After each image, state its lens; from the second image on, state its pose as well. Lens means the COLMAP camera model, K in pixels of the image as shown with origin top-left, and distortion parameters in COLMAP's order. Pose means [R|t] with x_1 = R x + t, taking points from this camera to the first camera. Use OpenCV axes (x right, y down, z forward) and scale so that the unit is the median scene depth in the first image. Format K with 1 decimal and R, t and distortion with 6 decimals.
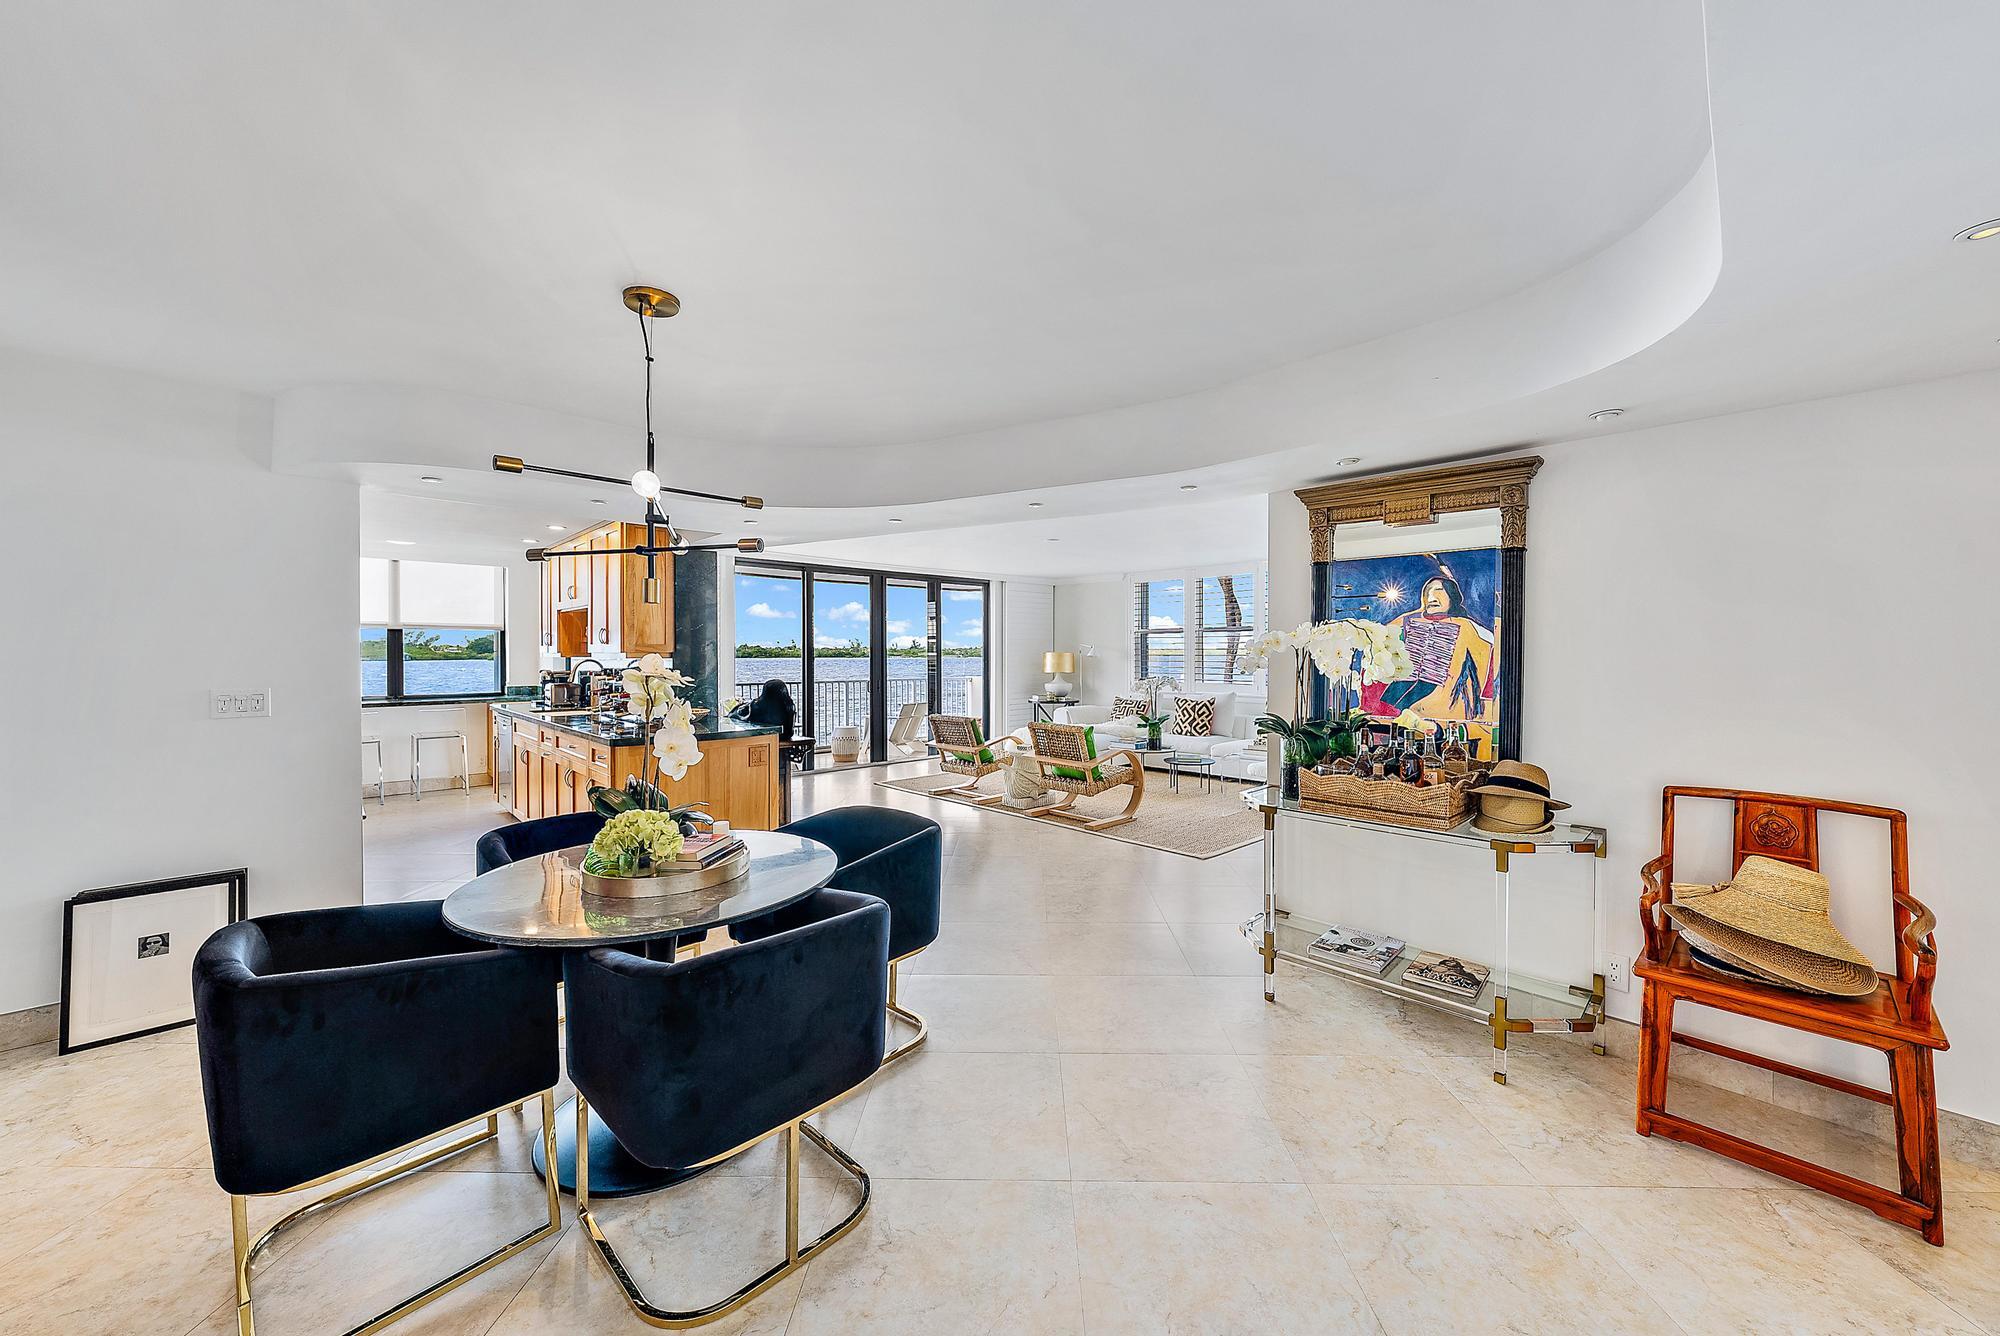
lens RADIAL K [[728.4, 0, 994.3], [0, 728.4, 667.1], [0, 0, 1]] dist [-0.001123, 0.000000]
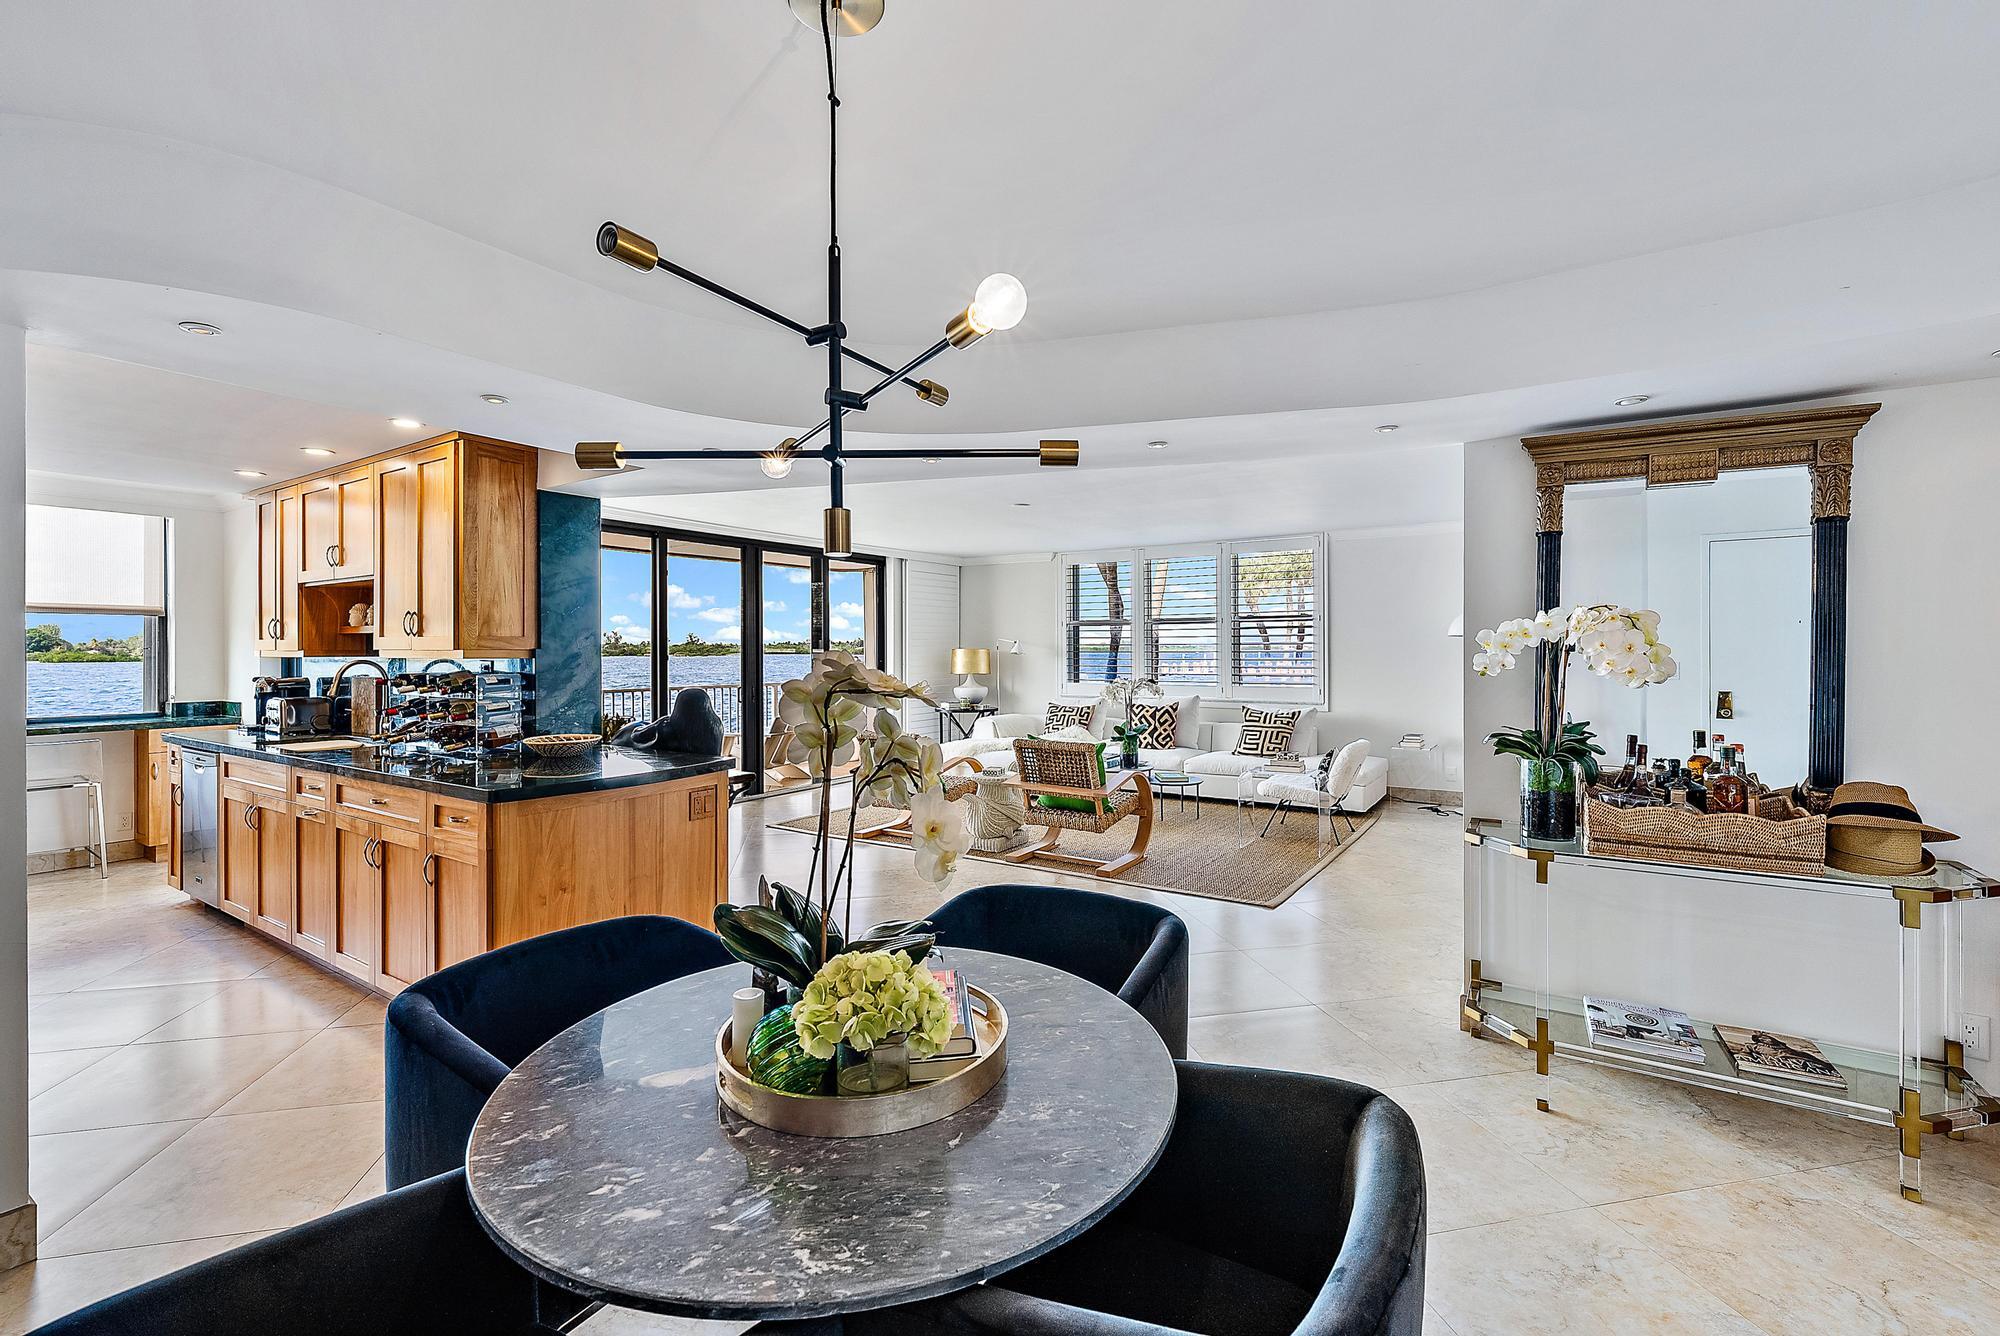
lens RADIAL K [[856.7, 0, 1006.2], [0, 856.7, 657.1], [0, 0, 1]] dist [0.001845, -0.000366]
pose [[0.972472, -0.003514, 0.232995, -0.170676], [0.006105, 0.999927, -0.010400, -0.001683], [-0.232941, 0.011536, 0.972422, 0.123471]]
